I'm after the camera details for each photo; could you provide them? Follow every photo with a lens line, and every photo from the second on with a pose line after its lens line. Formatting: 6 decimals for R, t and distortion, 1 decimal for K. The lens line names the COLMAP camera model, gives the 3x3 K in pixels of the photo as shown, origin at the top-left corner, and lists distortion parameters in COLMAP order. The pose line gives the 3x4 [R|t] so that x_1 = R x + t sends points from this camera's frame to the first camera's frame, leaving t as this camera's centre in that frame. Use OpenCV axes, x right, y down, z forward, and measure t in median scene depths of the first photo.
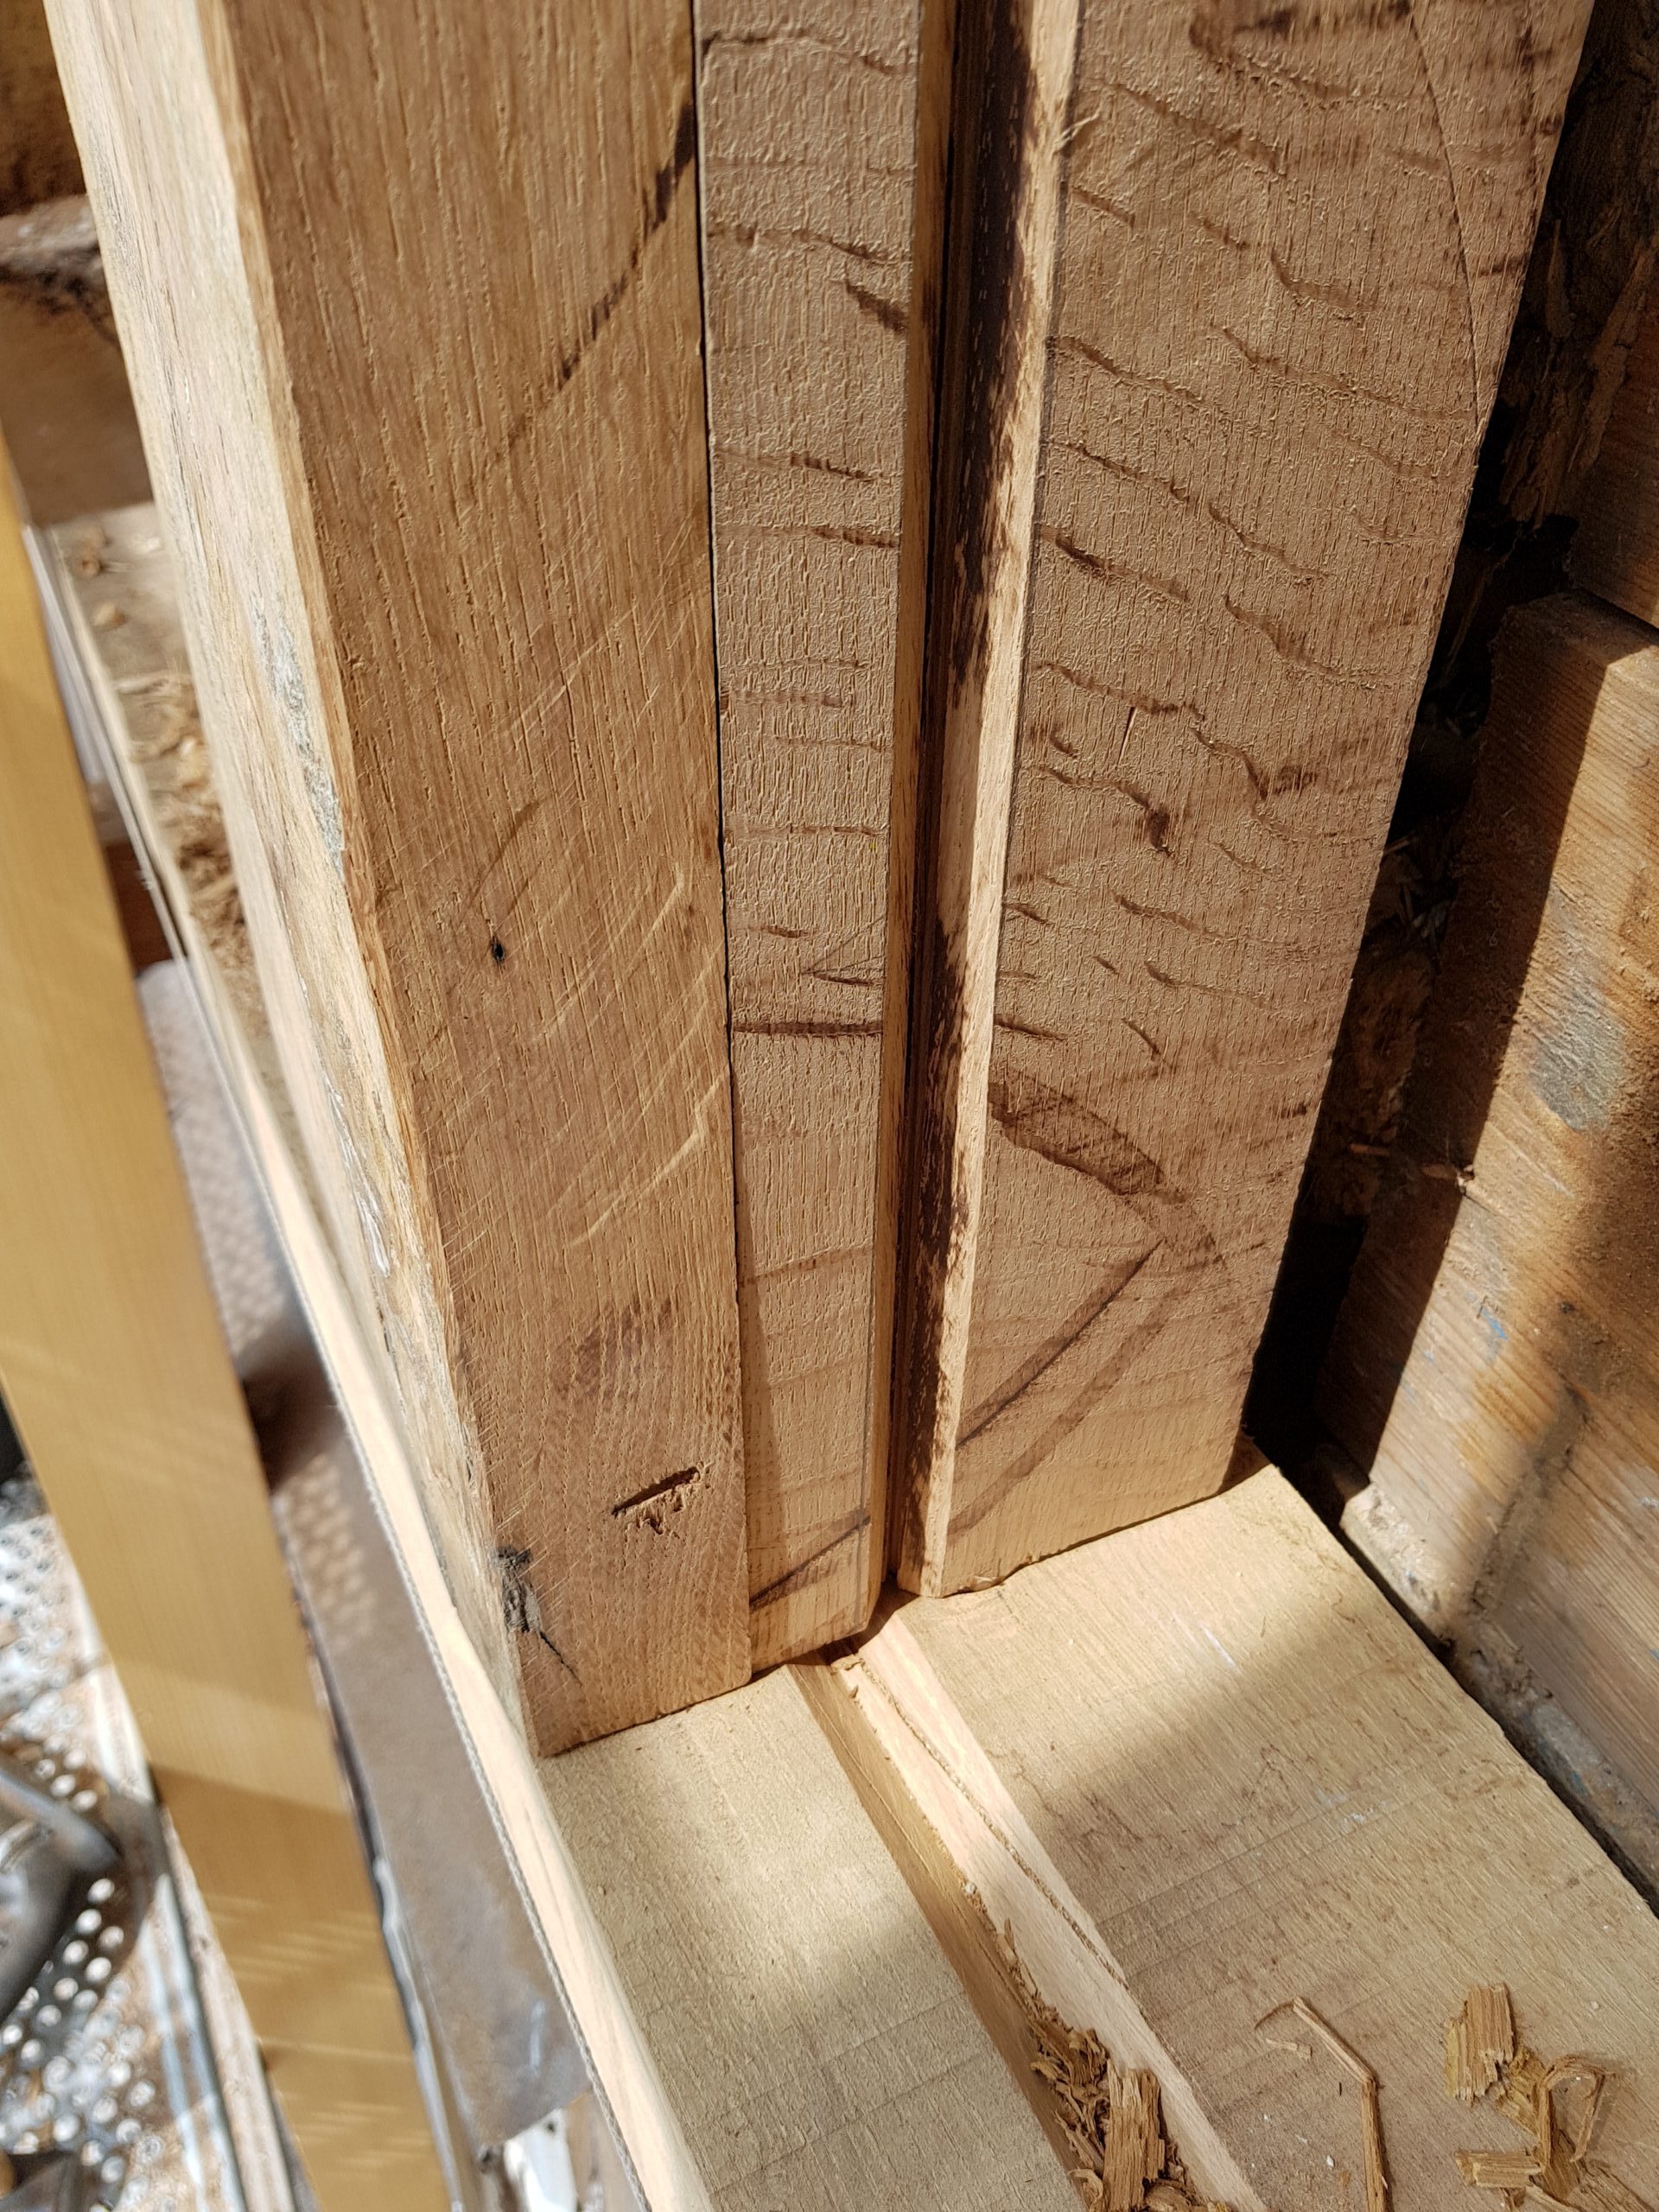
lens RADIAL K [[1764.9, 0, 893.0], [0, 1764.9, 1169.5], [0, 0, 1]] dist [-0.016172, -0.032175]
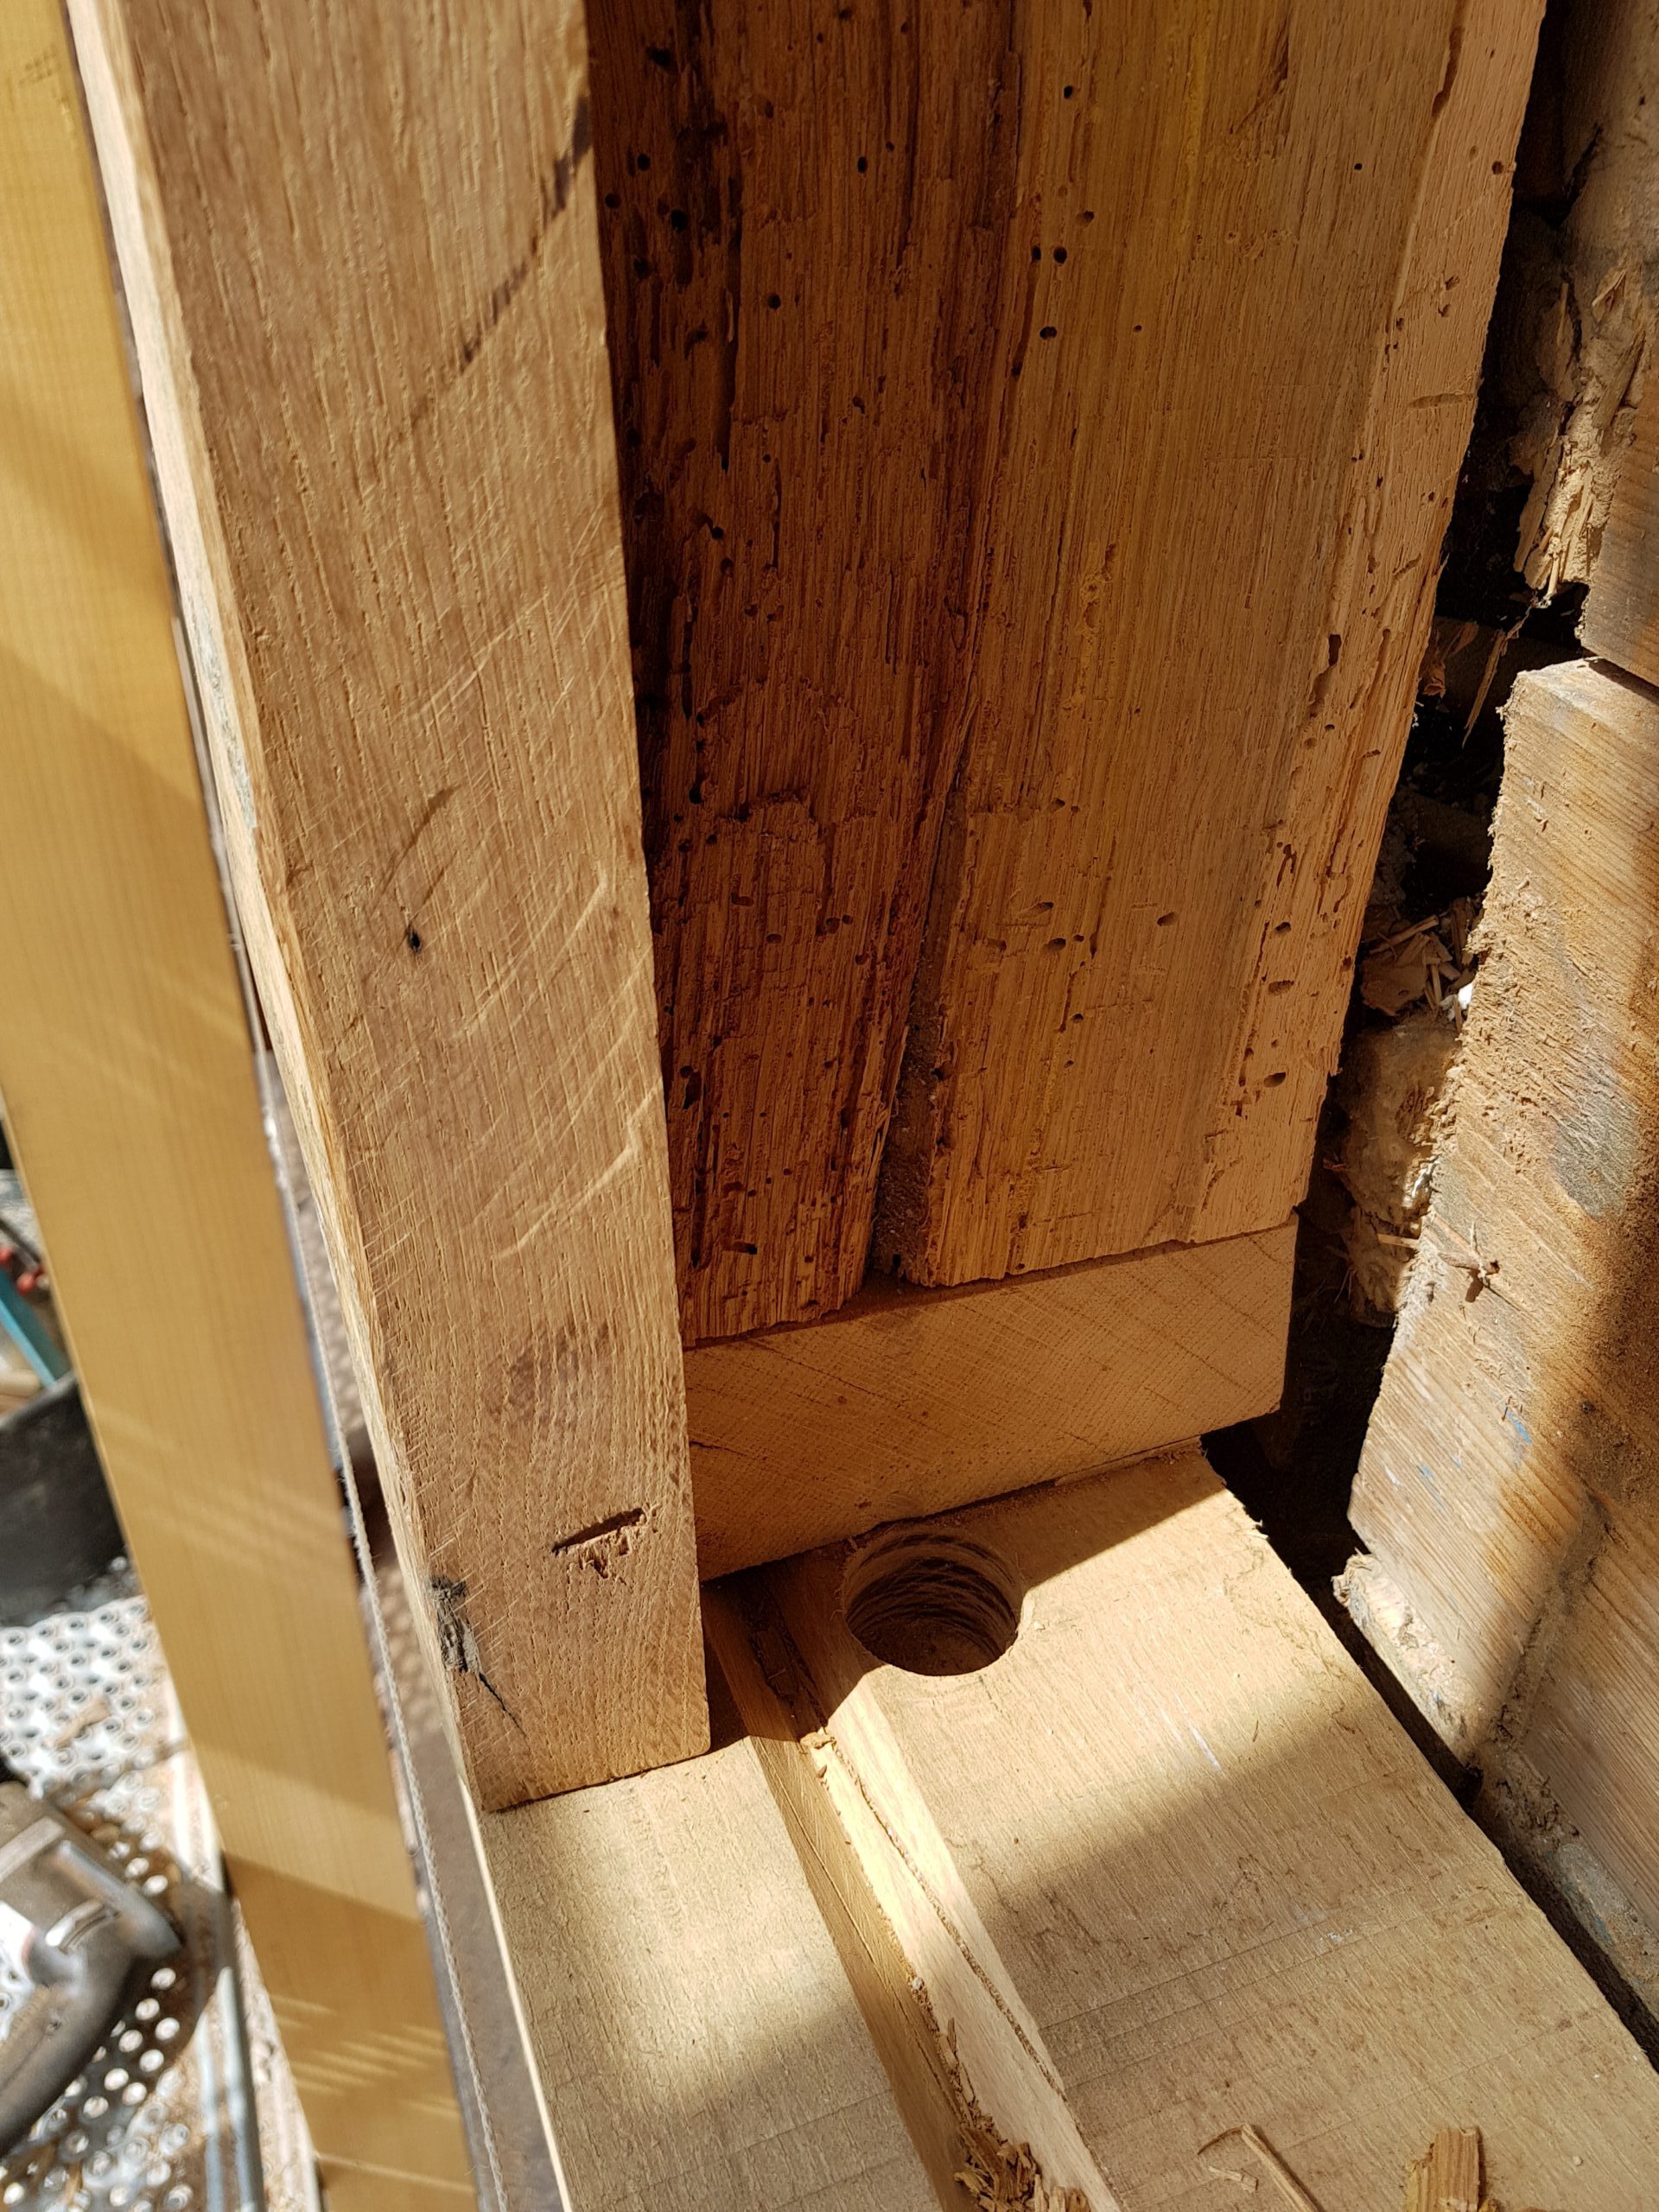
lens RADIAL K [[1770.9, 0, 923.0], [0, 1770.9, 1156.4], [0, 0, 1]] dist [-0.024999, -0.013650]
pose [[0.996790, 0.045053, -0.066173, 0.097939], [-0.050434, 0.995353, -0.082024, 0.047289], [0.062171, 0.085098, 0.994431, 0.023051]]
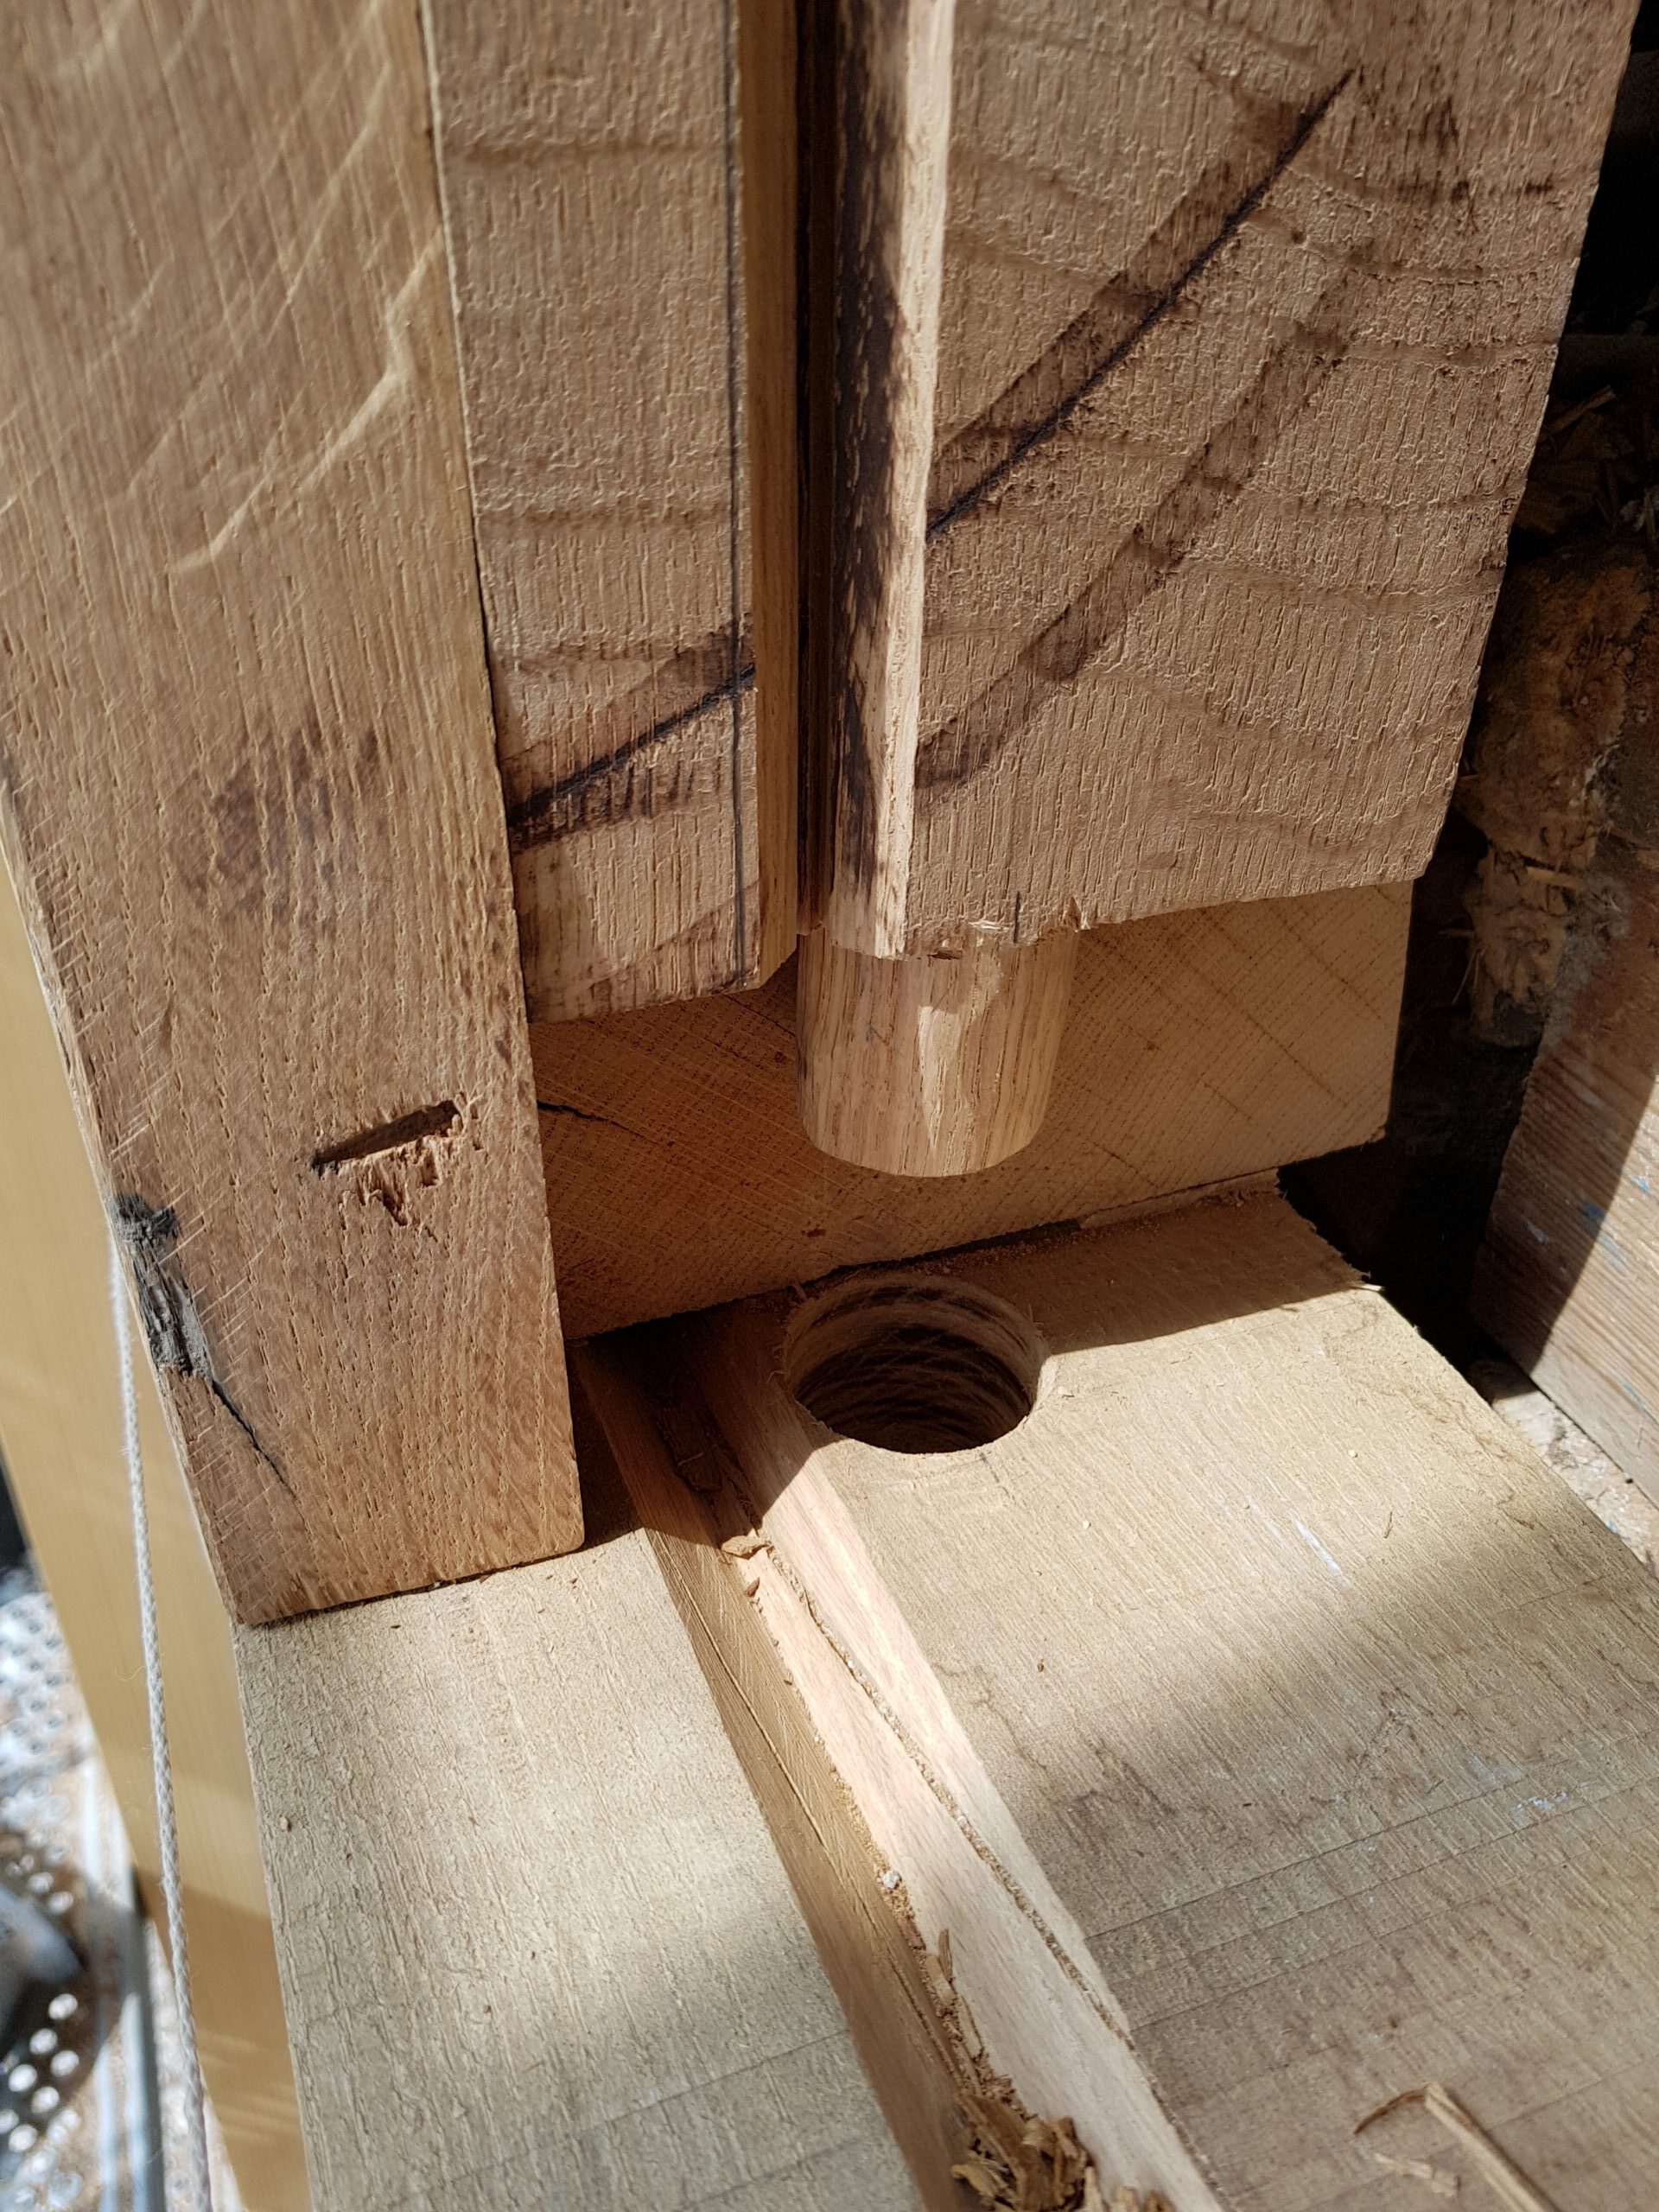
lens RADIAL K [[1823.7, 0, 869.5], [0, 1823.7, 1097.4], [0, 0, 1]] dist [-0.038336, -0.003629]
pose [[0.995572, 0.035567, -0.087012, 0.089089], [-0.046218, 0.991251, -0.123637, 0.237596], [0.081854, 0.127112, 0.988505, 0.374702]]
